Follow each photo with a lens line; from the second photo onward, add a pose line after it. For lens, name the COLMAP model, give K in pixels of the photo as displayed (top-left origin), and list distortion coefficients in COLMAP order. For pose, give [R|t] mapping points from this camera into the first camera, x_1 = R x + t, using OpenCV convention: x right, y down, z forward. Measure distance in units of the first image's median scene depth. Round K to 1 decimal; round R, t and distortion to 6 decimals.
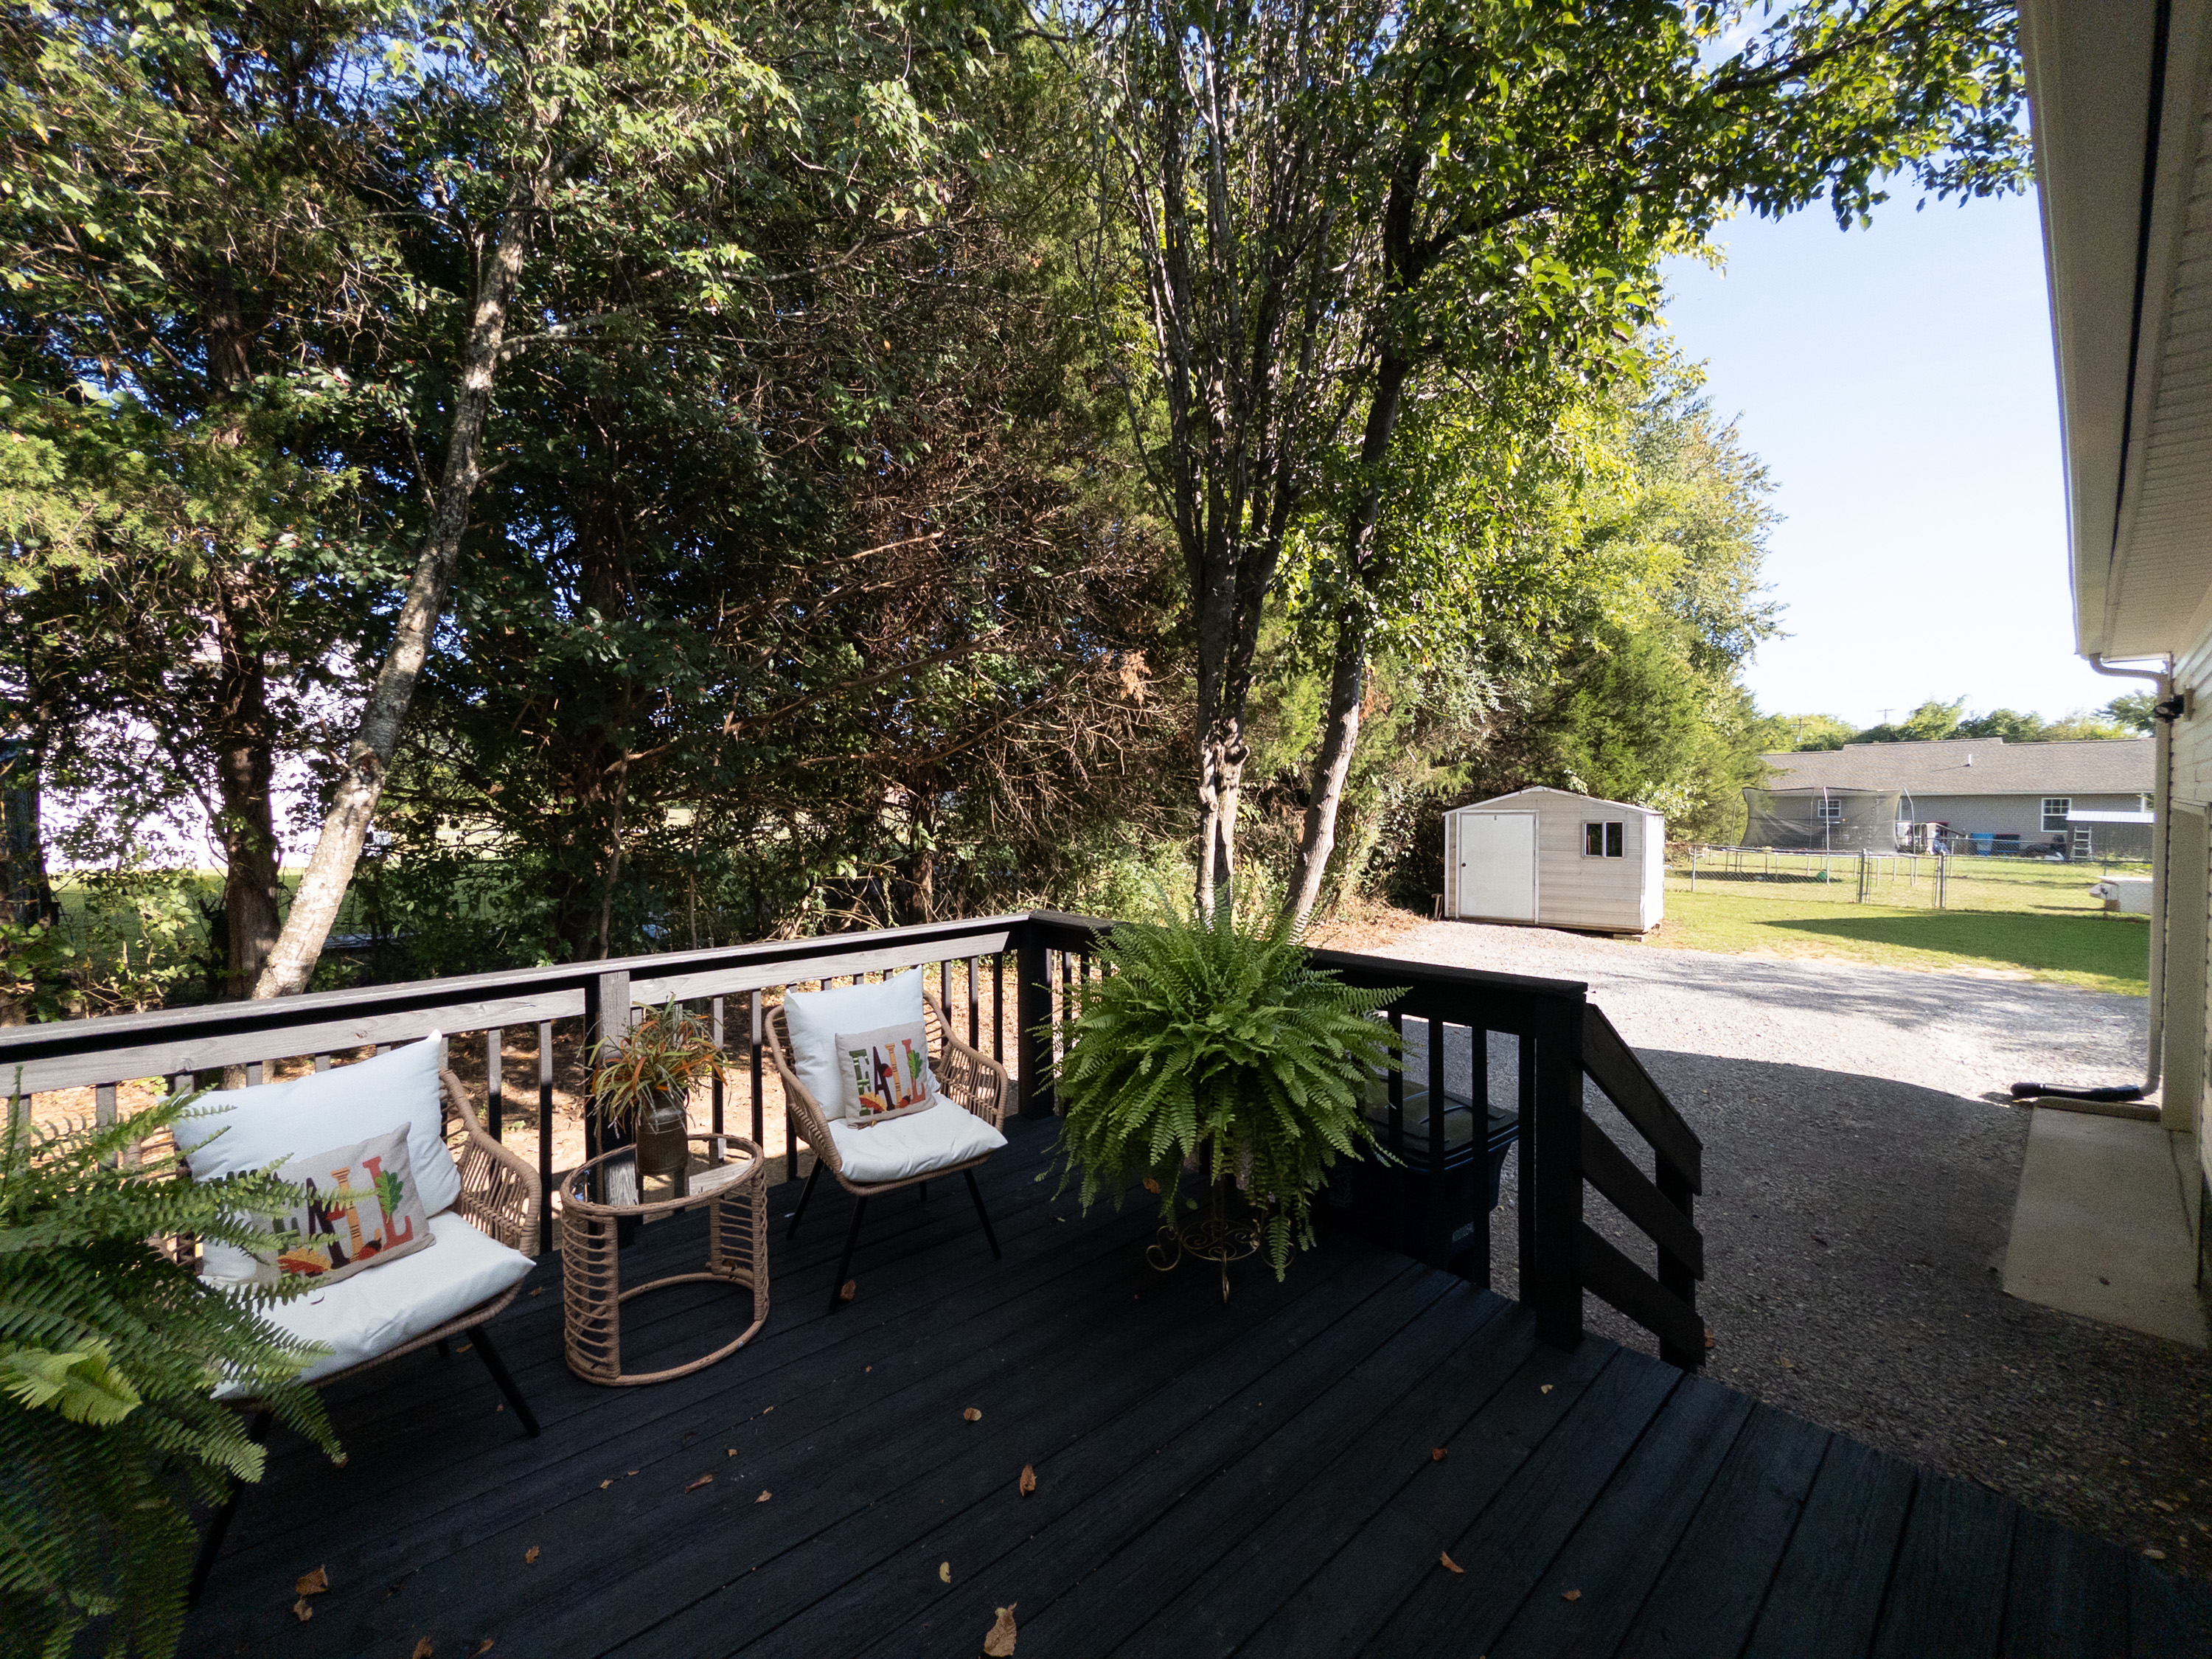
lens RADIAL K [[880.4, 0, 1090.4], [0, 880.4, 833.5], [0, 0, 1]] dist [-0.002783, 0.001351]
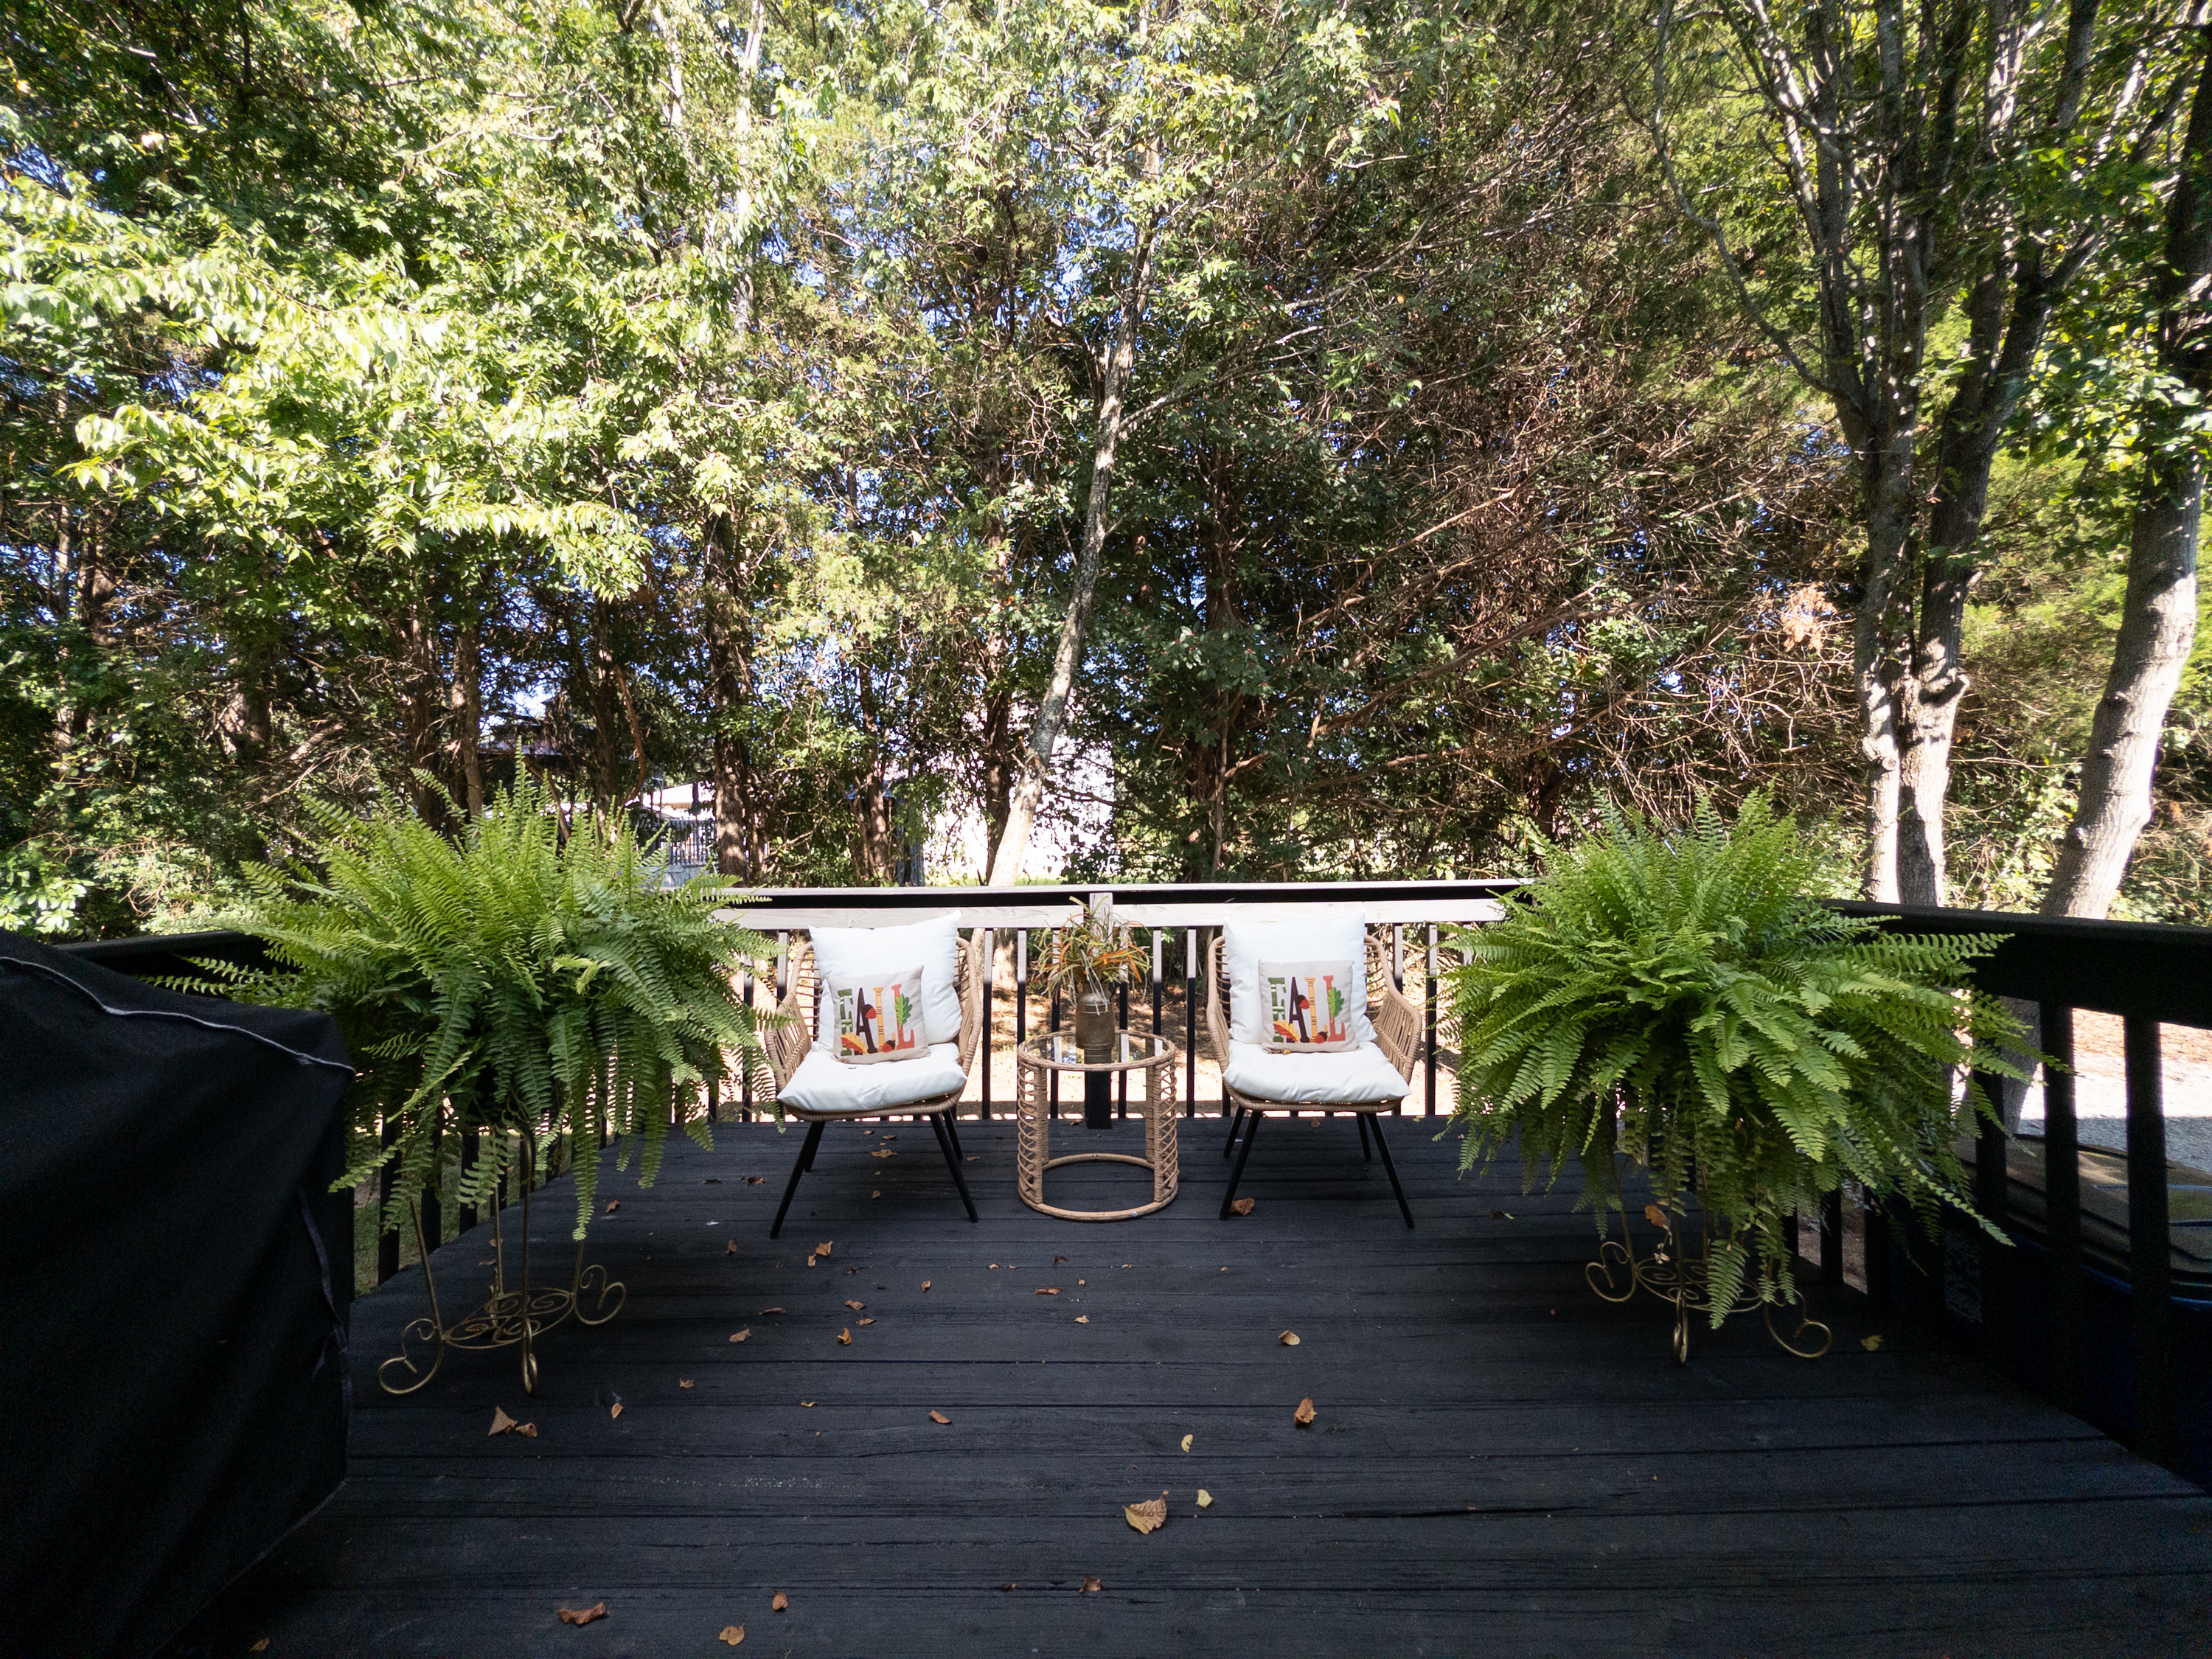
lens RADIAL K [[880.4, 0, 1113.7], [0, 880.4, 839.2], [0, 0, 1]] dist [-0.002783, 0.001351]
pose [[0.752470, -0.004121, -0.658614, 0.137812], [-0.020706, 0.999338, -0.029910, 0.064687], [0.658301, 0.036144, 0.751886, 0.060985]]
